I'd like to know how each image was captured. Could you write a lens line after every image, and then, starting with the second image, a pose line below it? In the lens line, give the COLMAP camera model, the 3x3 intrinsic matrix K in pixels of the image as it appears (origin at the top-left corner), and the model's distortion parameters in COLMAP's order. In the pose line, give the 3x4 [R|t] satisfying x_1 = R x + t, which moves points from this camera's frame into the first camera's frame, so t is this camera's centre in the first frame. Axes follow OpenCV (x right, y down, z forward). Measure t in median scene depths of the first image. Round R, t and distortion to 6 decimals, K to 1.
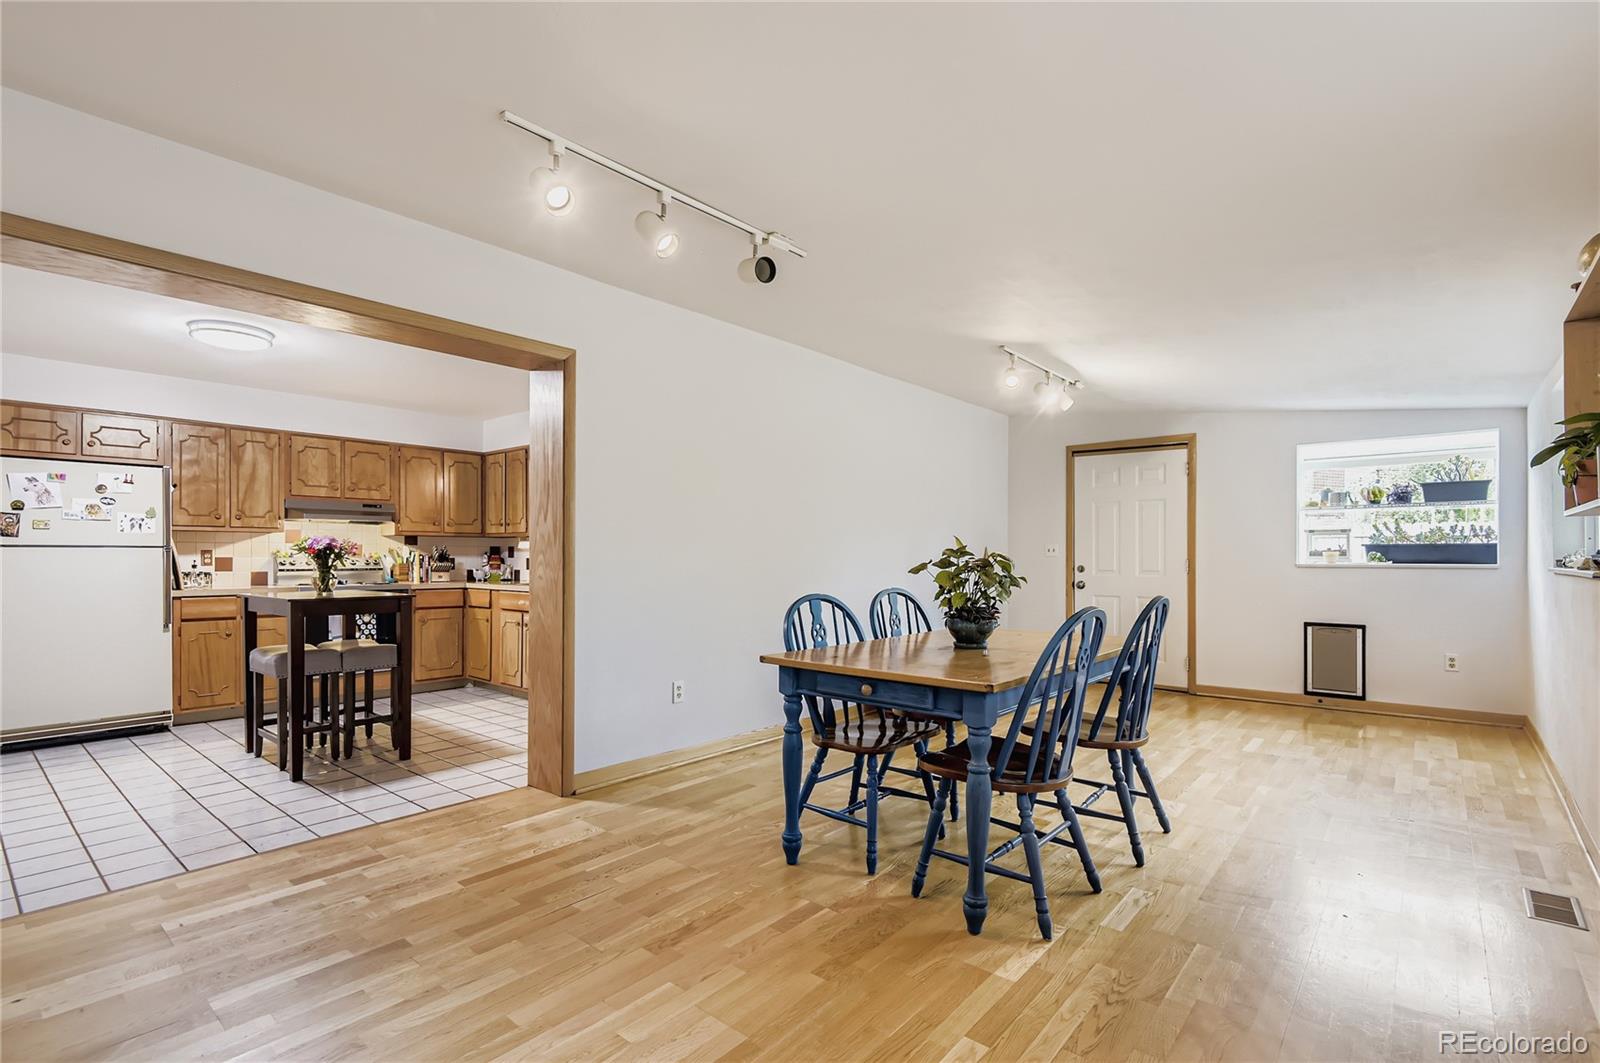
lens RADIAL K [[731.3, 0, 798.1], [0, 731.3, 547.2], [0, 0, 1]] dist [0.000810, -0.005959]
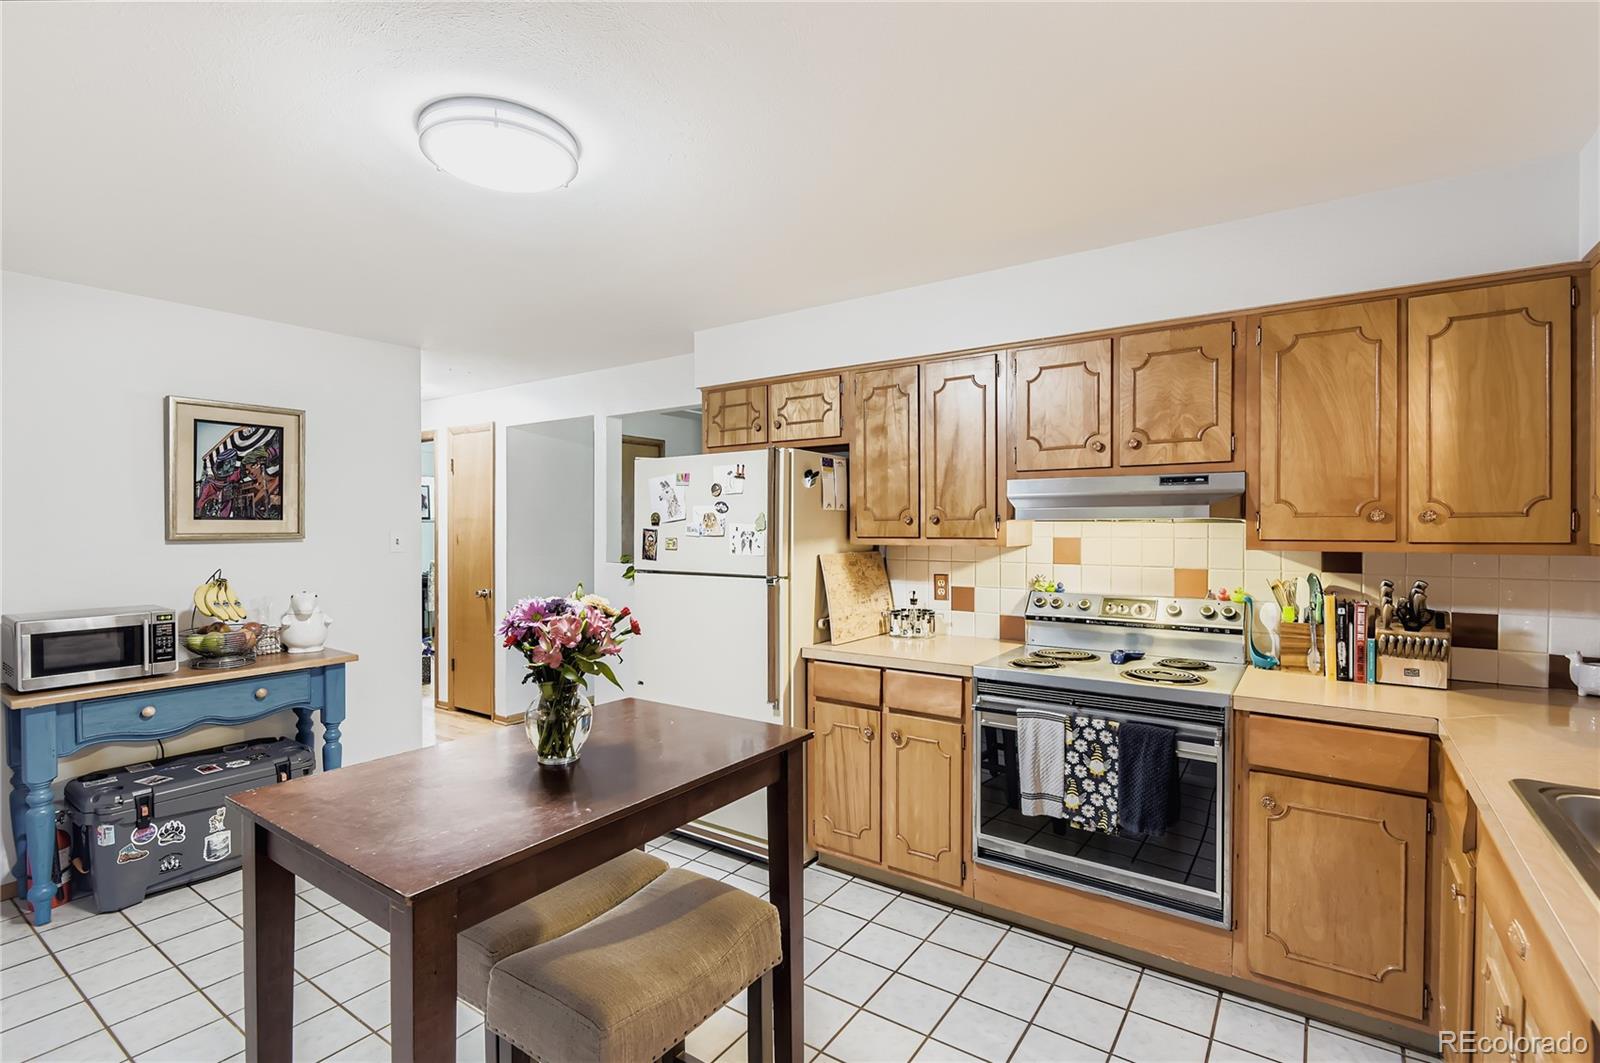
lens RADIAL K [[737.5, 0, 796.8], [0, 737.5, 541.7], [0, 0, 1]] dist [0.000846, -0.006708]
pose [[0.090188, 0.019402, -0.995736, -0.207120], [0.012652, 0.999707, 0.020625, -0.035791], [0.995844, -0.014458, 0.089916, 0.805086]]
